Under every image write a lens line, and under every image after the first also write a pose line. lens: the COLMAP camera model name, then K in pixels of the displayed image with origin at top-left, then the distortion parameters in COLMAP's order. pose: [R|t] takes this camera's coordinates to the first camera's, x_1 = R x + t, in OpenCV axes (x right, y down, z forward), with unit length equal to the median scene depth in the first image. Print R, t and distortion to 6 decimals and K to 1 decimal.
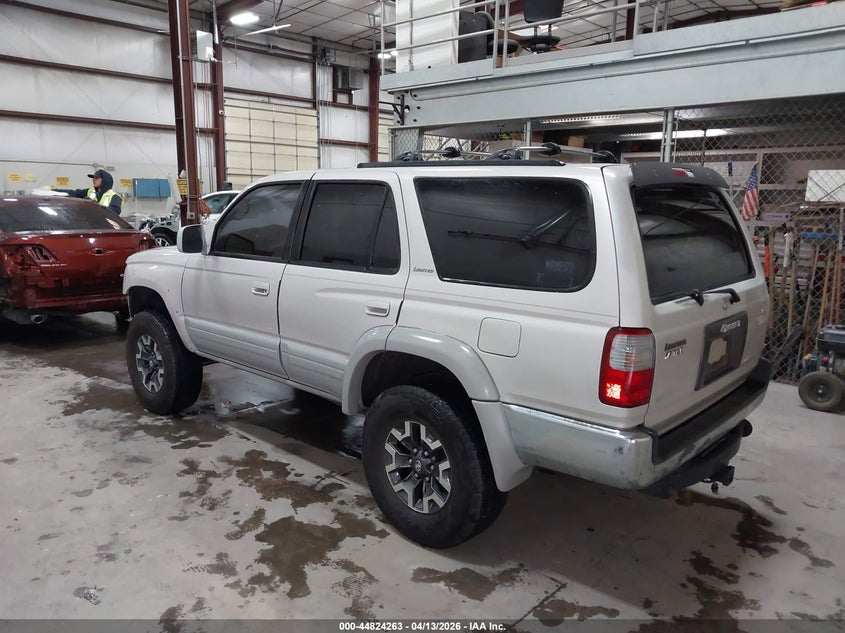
lens RADIAL K [[665.6, 0, 419.8], [0, 665.6, 314.5], [0, 0, 1]] dist [0.010991, -0.000755]
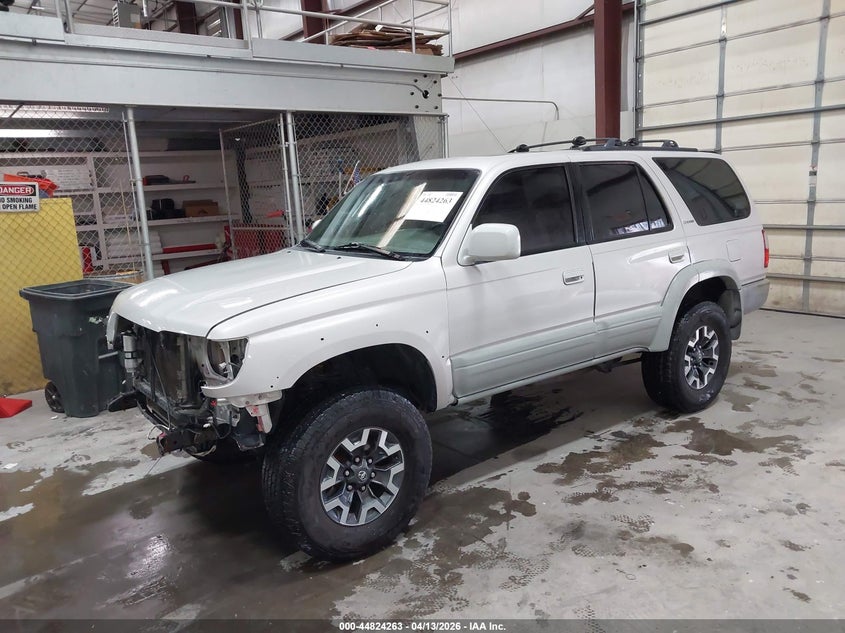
lens RADIAL K [[665.6, 0, 416.9], [0, 665.6, 317.5], [0, 0, 1]] dist [0.010991, -0.000755]
pose [[0.165783, -0.211269, 0.963266, -1.273324], [0.225706, 0.958984, 0.171484, -0.210372], [-0.959986, 0.188986, 0.206668, 1.088094]]
